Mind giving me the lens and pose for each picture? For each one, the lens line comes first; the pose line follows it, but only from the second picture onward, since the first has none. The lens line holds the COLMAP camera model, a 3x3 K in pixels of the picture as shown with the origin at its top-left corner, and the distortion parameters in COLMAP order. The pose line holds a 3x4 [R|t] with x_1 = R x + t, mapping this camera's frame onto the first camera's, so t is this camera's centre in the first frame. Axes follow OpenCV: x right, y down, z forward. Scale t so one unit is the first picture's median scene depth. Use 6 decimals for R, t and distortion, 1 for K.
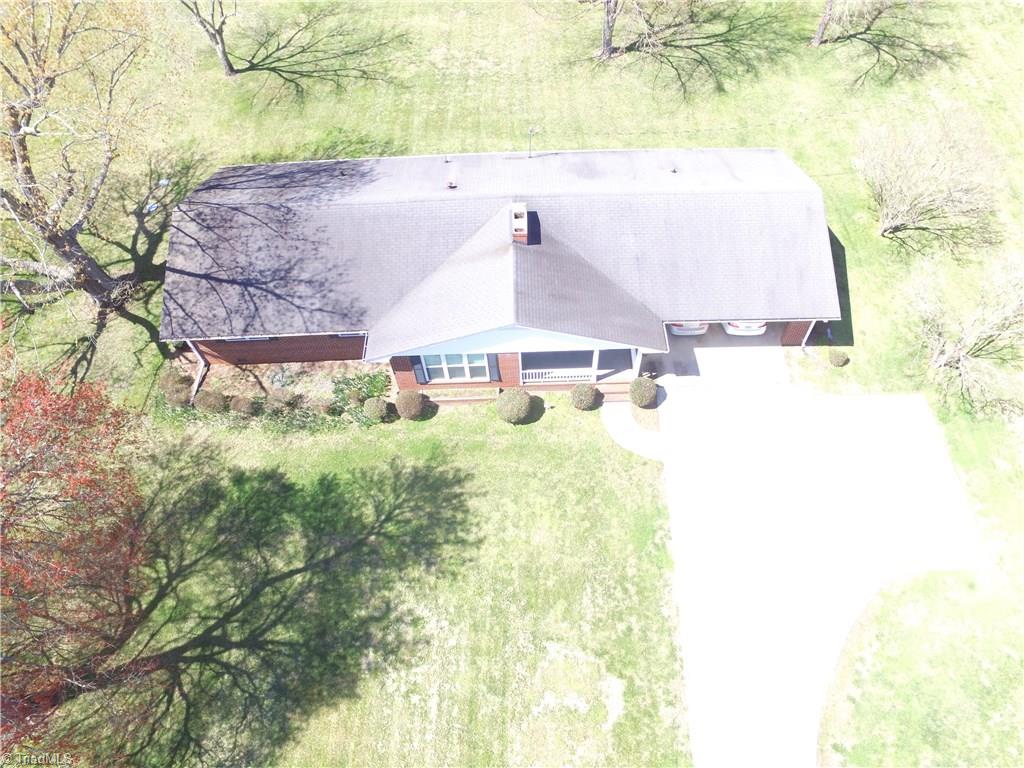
lens RADIAL K [[690.8, 0, 528.2], [0, 690.8, 381.1], [0, 0, 1]] dist [-0.120371, 0.069126]
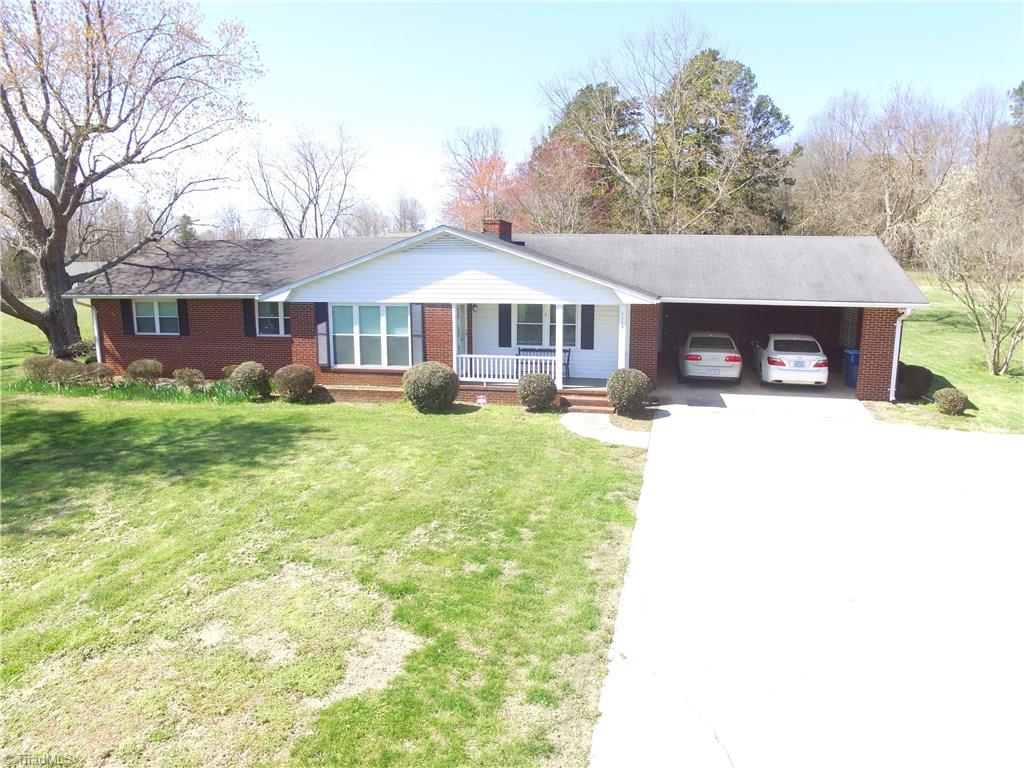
lens RADIAL K [[690.8, 0, 528.3], [0, 690.8, 376.7], [0, 0, 1]] dist [-0.120371, 0.069126]
pose [[0.975921, 0.065237, -0.208139, 0.314306], [-0.196728, 0.675395, -0.710731, 0.728843], [0.094210, 0.734565, 0.671967, 0.835330]]
